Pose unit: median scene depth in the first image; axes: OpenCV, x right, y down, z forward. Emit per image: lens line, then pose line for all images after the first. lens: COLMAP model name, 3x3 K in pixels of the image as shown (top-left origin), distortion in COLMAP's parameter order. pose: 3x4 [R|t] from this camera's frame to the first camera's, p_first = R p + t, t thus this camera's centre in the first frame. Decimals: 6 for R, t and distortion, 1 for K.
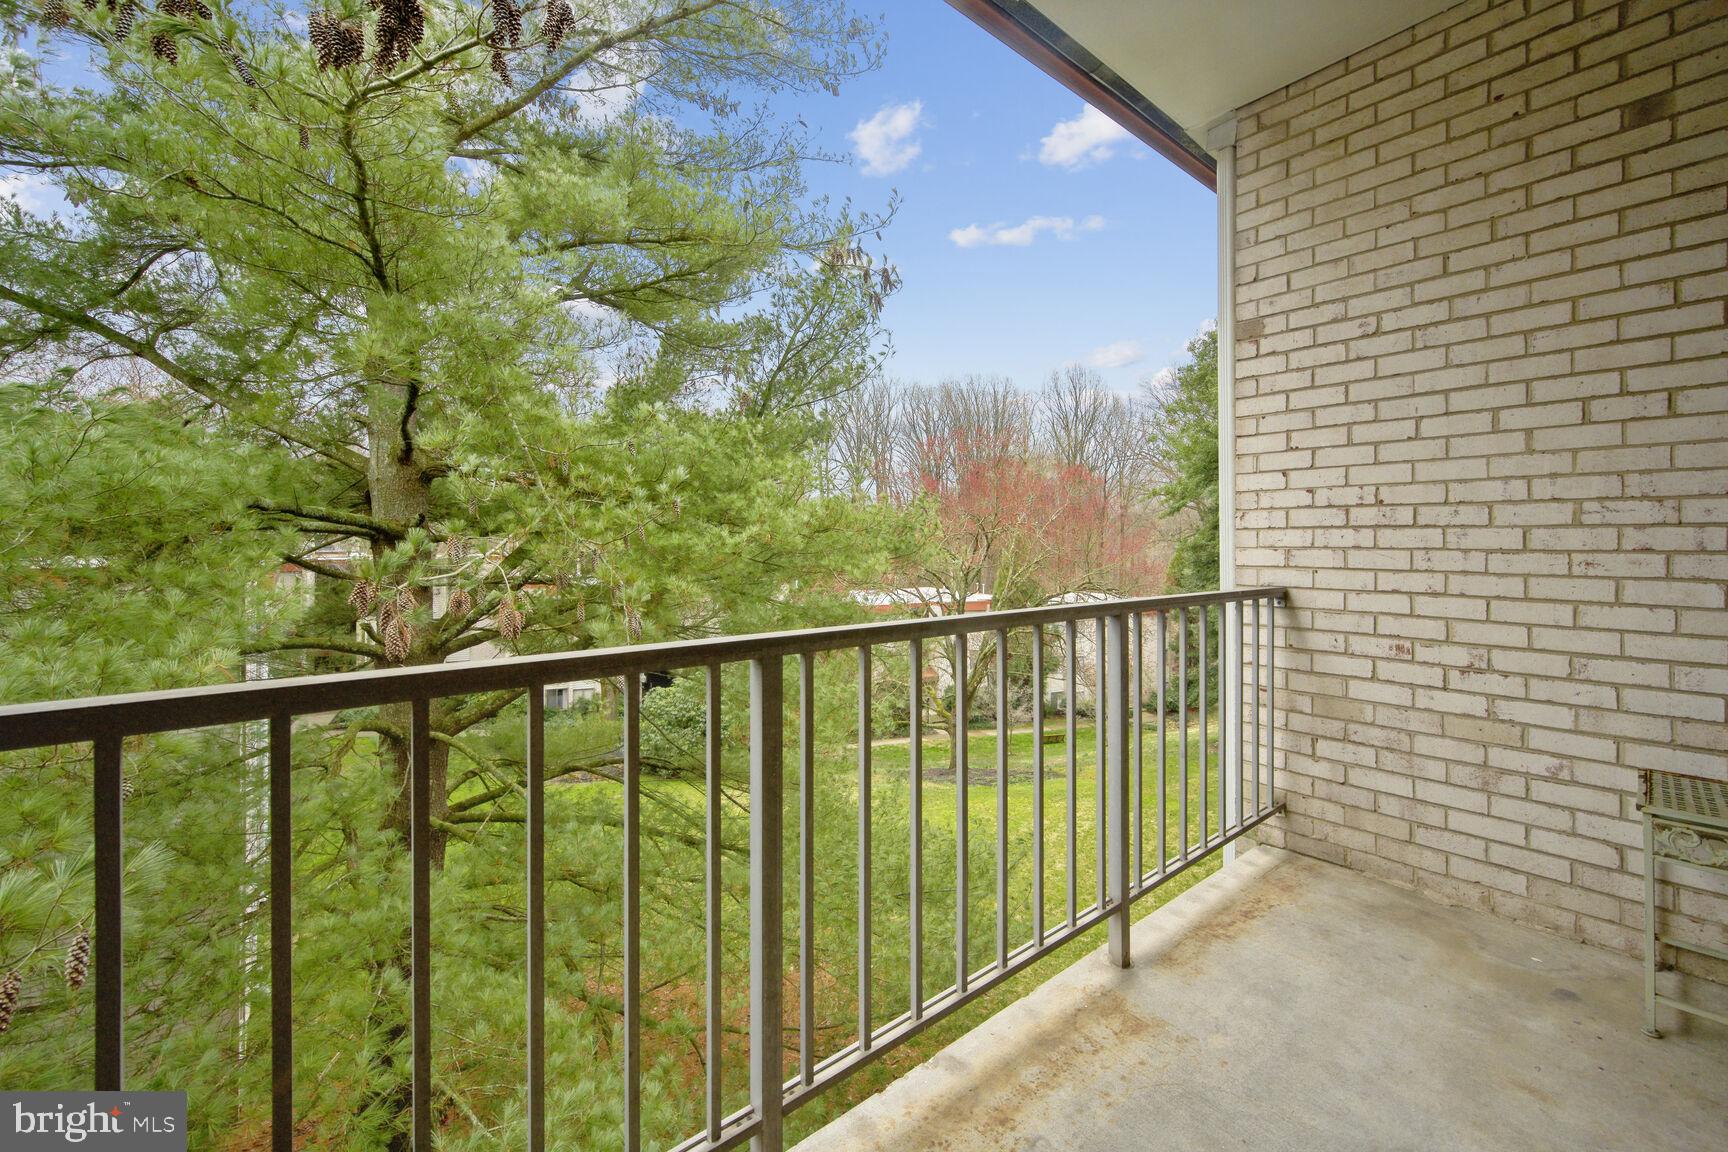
lens RADIAL K [[699.6, 0, 892.1], [0, 699.6, 539.7], [0, 0, 1]] dist [0.001836, 0.000001]
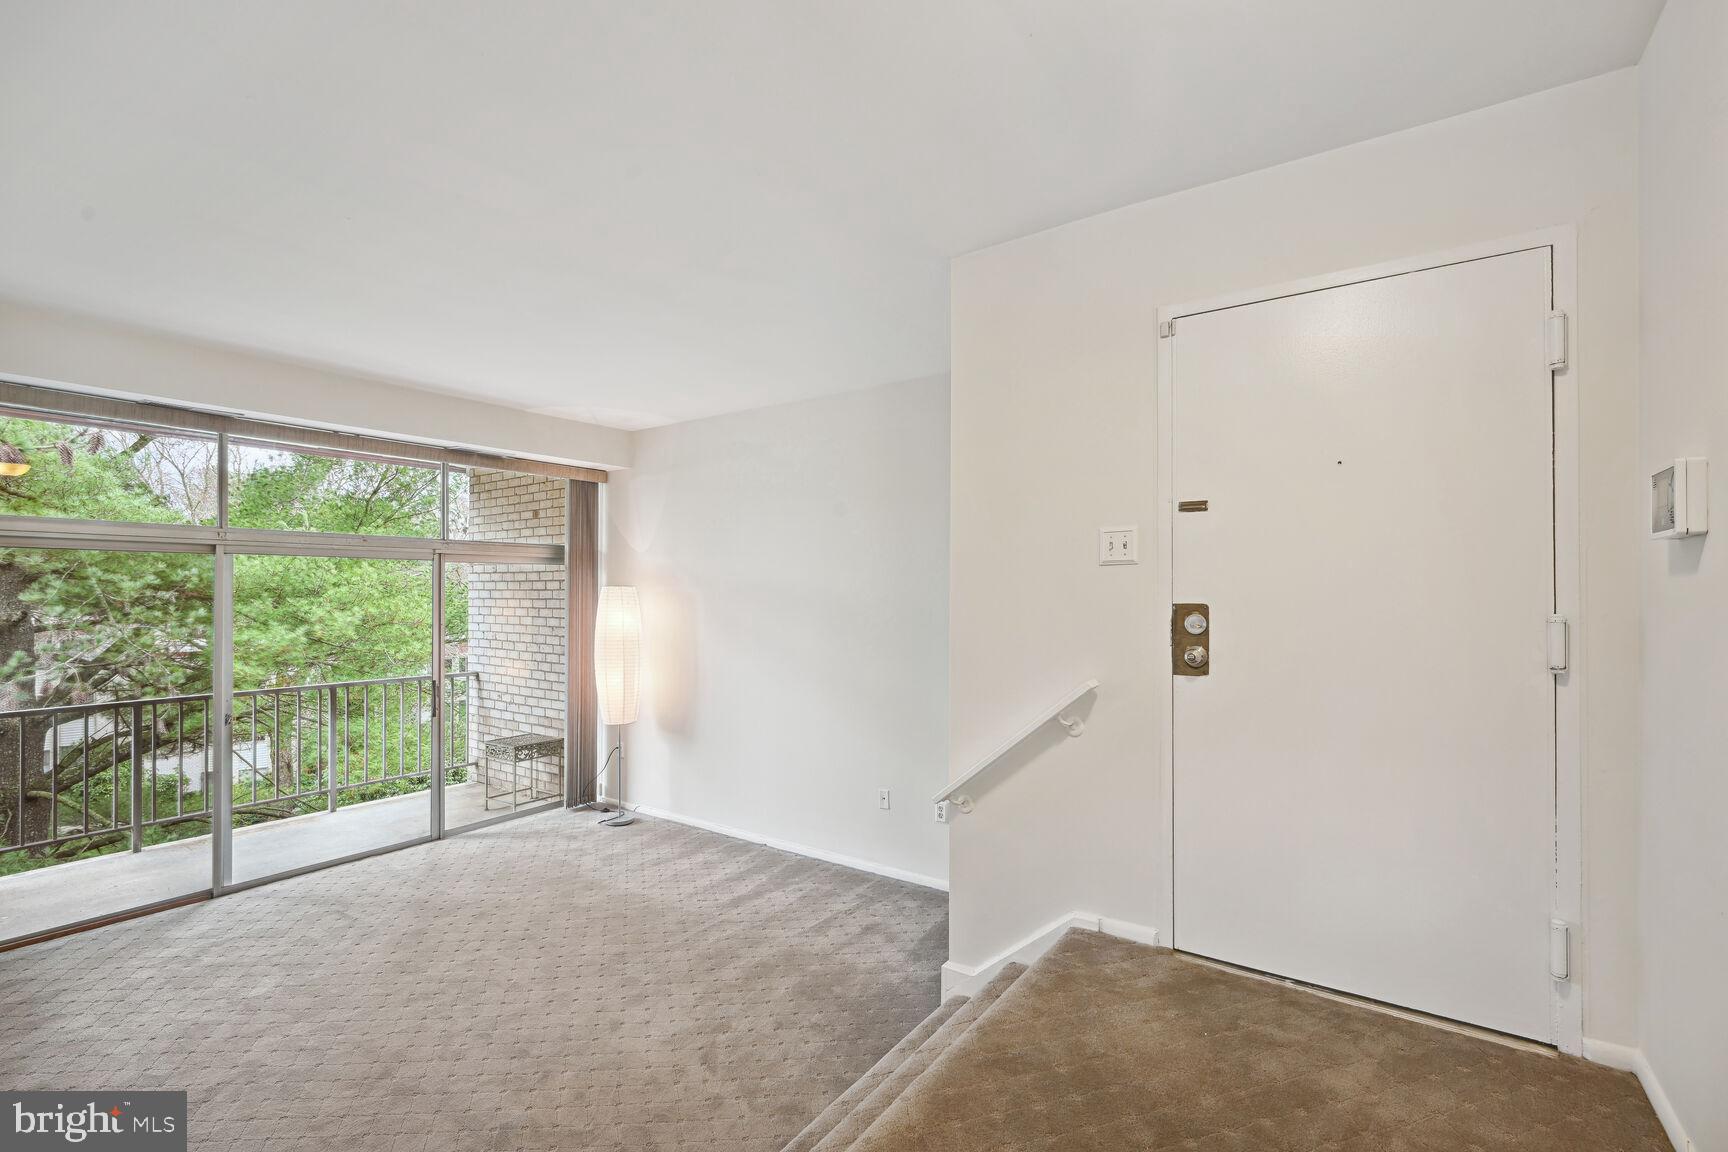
lens RADIAL K [[740.9, 0, 868.6], [0, 740.9, 586.3], [0, 0, 1]] dist [-0.000319, -0.000102]
pose [[0.966931, 0.003640, 0.255012, 1.265161], [-0.002308, 0.999982, -0.005523, -0.223191], [-0.255028, 0.004752, 0.966922, -1.869154]]
